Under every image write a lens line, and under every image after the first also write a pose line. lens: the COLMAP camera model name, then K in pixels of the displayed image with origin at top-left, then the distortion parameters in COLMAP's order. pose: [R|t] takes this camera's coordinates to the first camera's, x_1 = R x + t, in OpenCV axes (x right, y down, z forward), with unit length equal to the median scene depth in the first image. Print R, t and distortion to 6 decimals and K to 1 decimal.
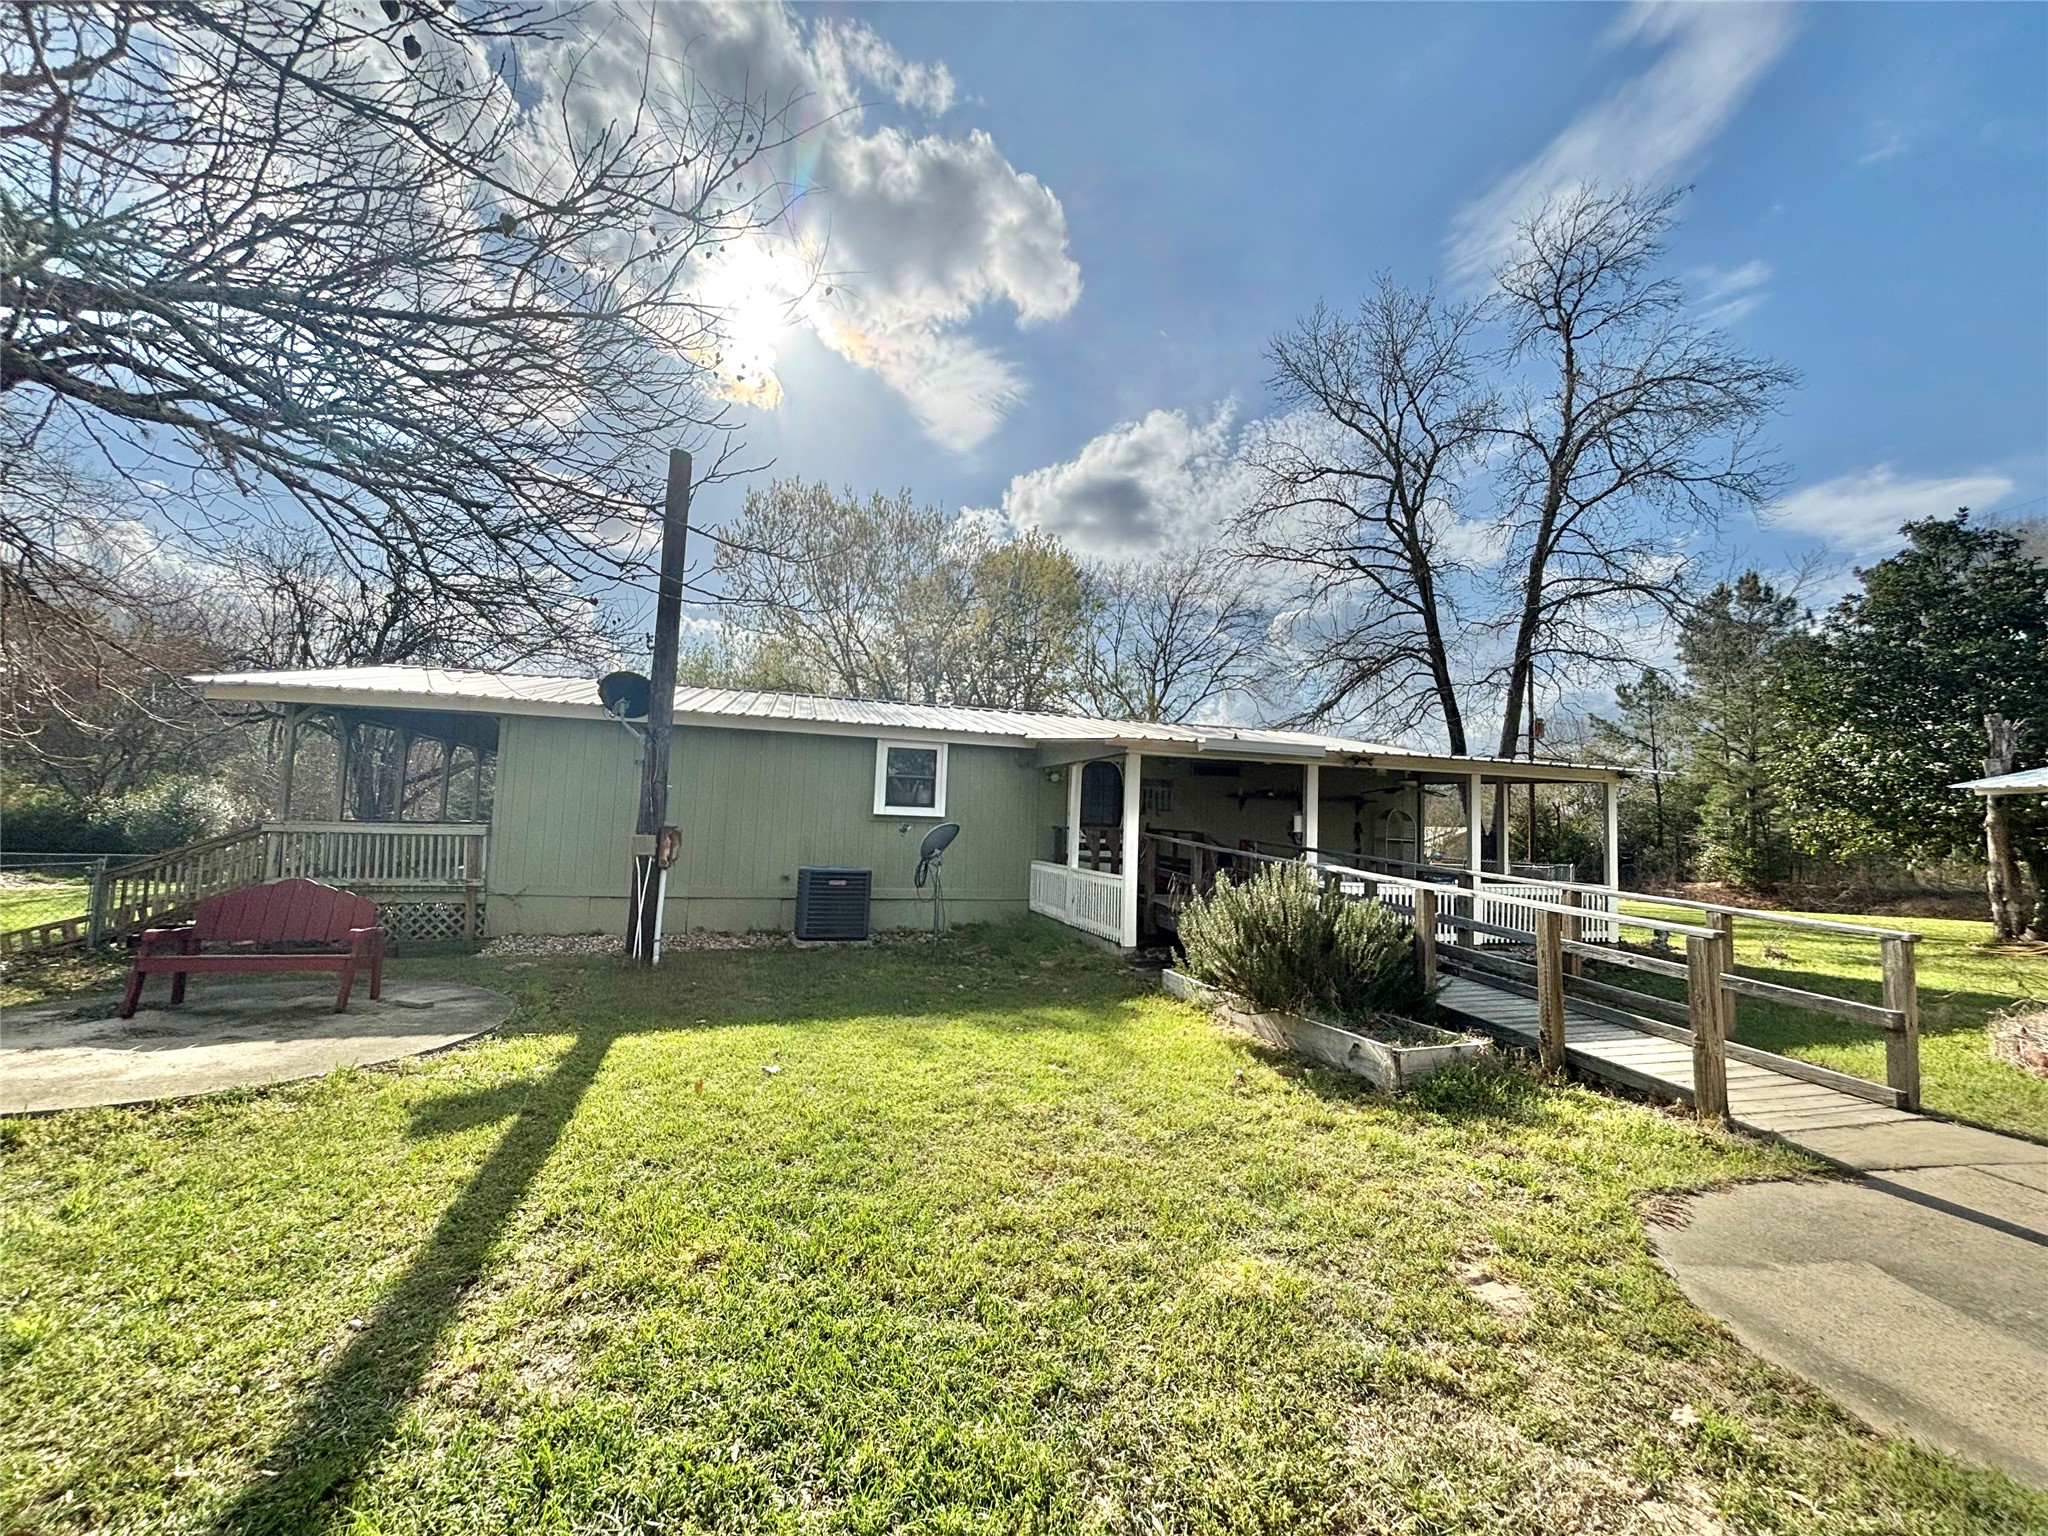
lens RADIAL K [[824.1, 0, 1034.2], [0, 824.1, 769.5], [0, 0, 1]] dist [-0.002432, -0.000446]
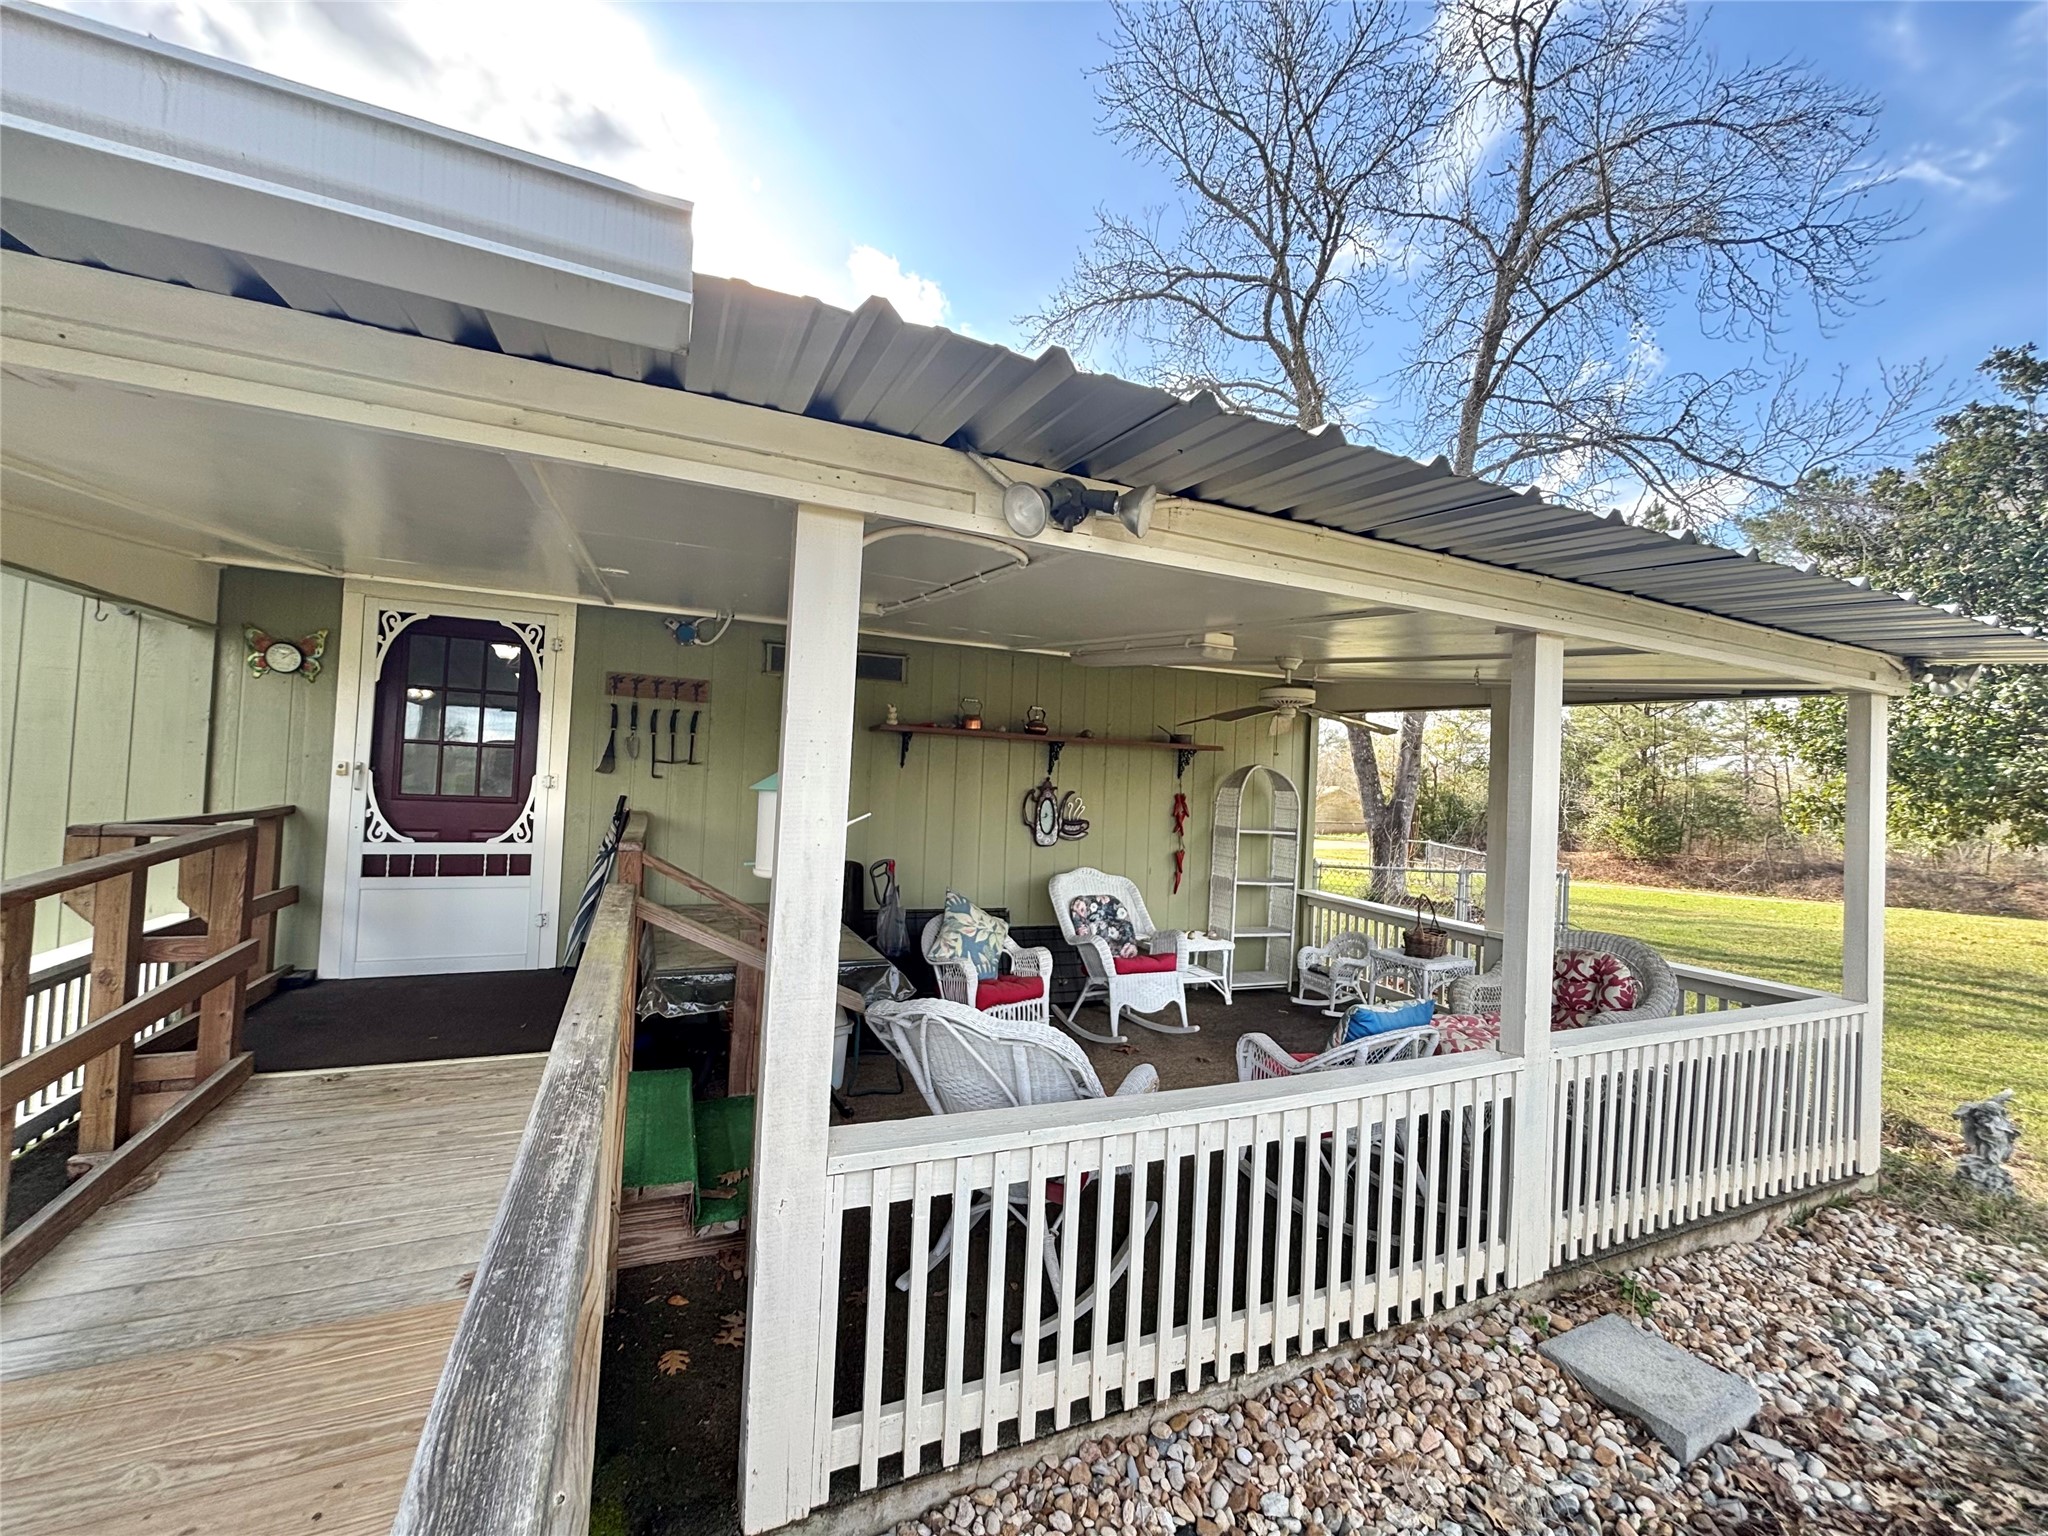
lens RADIAL K [[824.1, 0, 1021.5], [0, 824.1, 763.1], [0, 0, 1]] dist [-0.002432, -0.000446]
pose [[0.991737, 0.017005, 0.127153, 0.156100], [-0.023826, 0.998346, 0.052321, 0.015651], [-0.126053, -0.054918, 0.990502, 0.350085]]
